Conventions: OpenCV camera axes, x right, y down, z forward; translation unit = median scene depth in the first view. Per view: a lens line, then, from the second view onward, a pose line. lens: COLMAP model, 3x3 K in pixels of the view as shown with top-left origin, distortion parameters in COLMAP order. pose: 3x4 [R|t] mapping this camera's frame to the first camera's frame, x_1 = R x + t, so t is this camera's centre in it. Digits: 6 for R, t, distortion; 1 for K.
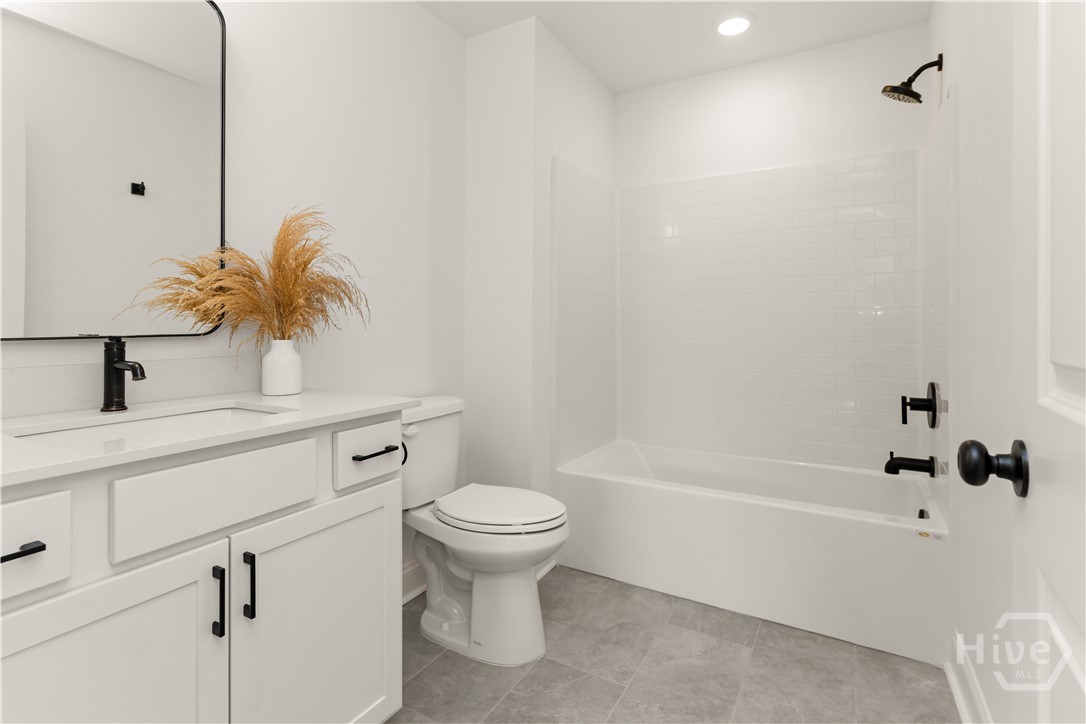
lens RADIAL K [[521.8, 0, 532.5], [0, 521.8, 331.9], [0, 0, 1]] dist [0.003259, -0.001382]
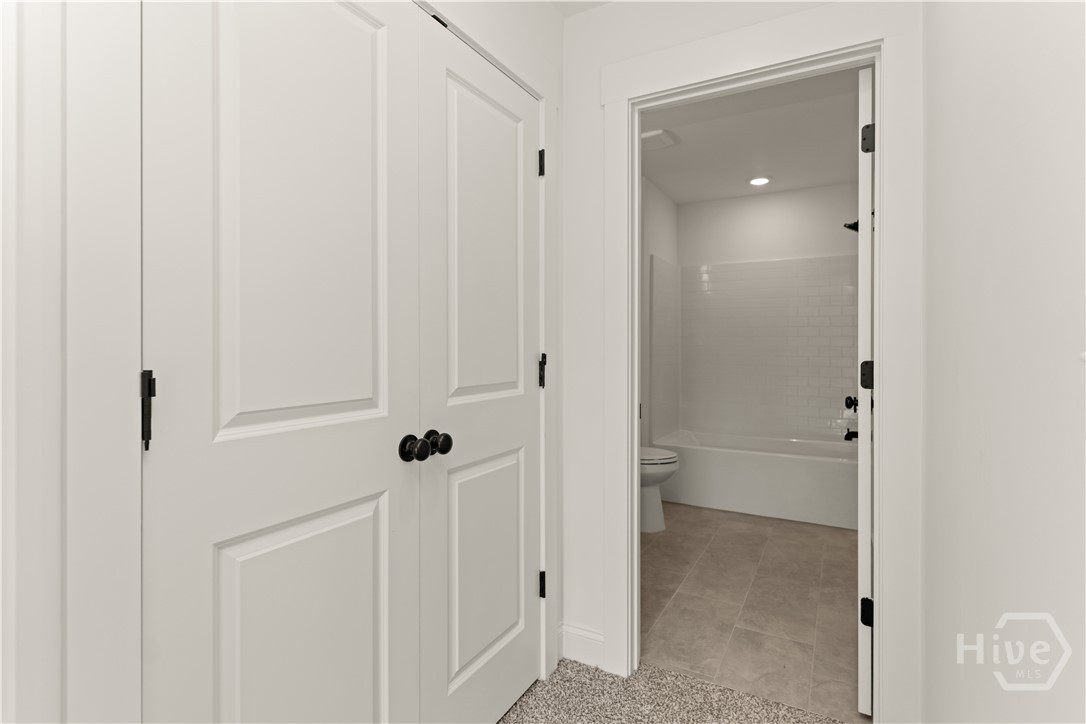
lens RADIAL K [[521.8, 0, 541.3], [0, 521.8, 354.3], [0, 0, 1]] dist [0.003259, -0.001382]
pose [[0.999752, 0.002643, 0.022098, -0.474669], [-0.002689, 0.999994, 0.002050, -0.029005], [-0.022092, -0.002109, 0.999754, -0.899124]]
